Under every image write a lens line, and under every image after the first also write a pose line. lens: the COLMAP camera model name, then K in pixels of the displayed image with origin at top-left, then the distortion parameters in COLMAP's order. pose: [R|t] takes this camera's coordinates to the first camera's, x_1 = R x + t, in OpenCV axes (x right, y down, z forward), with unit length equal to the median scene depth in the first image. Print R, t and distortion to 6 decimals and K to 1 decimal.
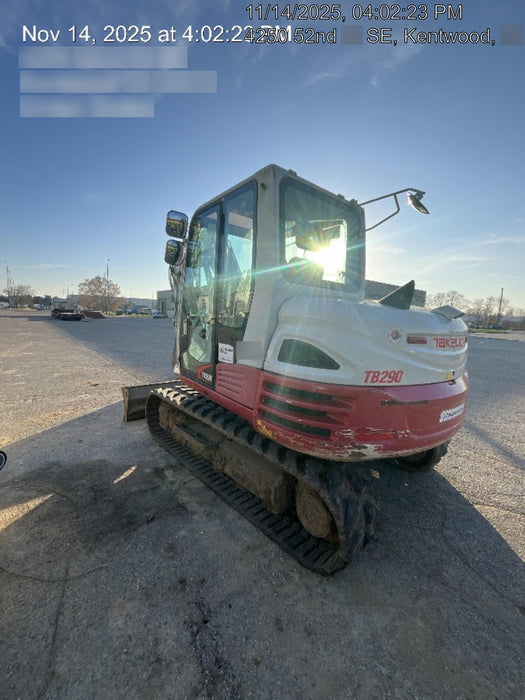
lens RADIAL K [[284.6, 0, 262.5], [0, 284.6, 350.0], [0, 0, 1]] dist [-0.000128, -0.000174]
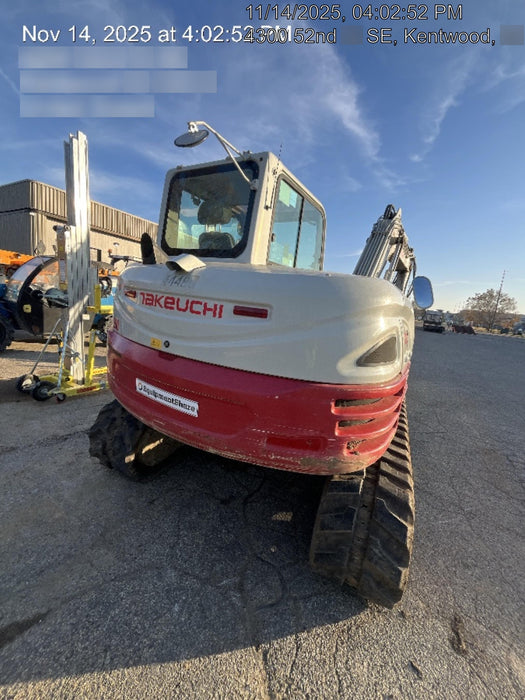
lens RADIAL K [[284.6, 0, 262.5], [0, 284.6, 350.0], [0, 0, 1]] dist [-0.000128, -0.000174]
pose [[0.340977, 0.141863, -0.929306, 1.089220], [-0.193745, 0.977931, 0.078198, -0.005149], [0.919890, 0.153385, 0.360937, 0.721971]]
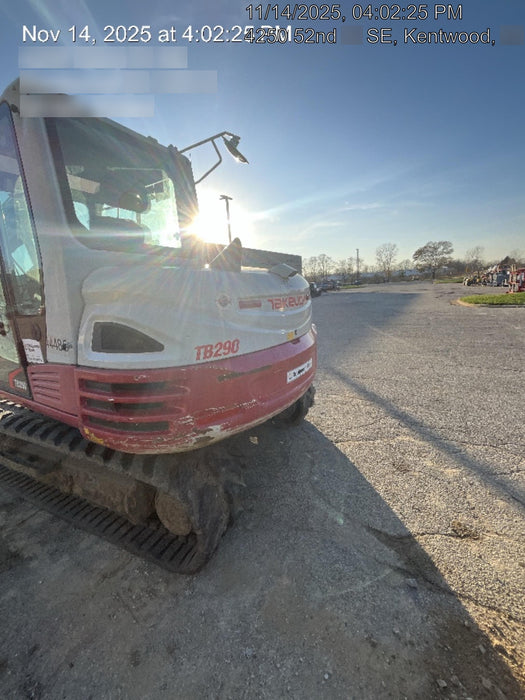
lens RADIAL K [[284.6, 0, 262.5], [0, 284.6, 350.0], [0, 0, 1]] dist [-0.000128, -0.000174]
pose [[0.926419, -0.175207, 0.333242, 0.222352], [0.143918, 0.982699, 0.116575, 0.009842], [-0.347901, -0.060038, 0.935607, 0.097523]]
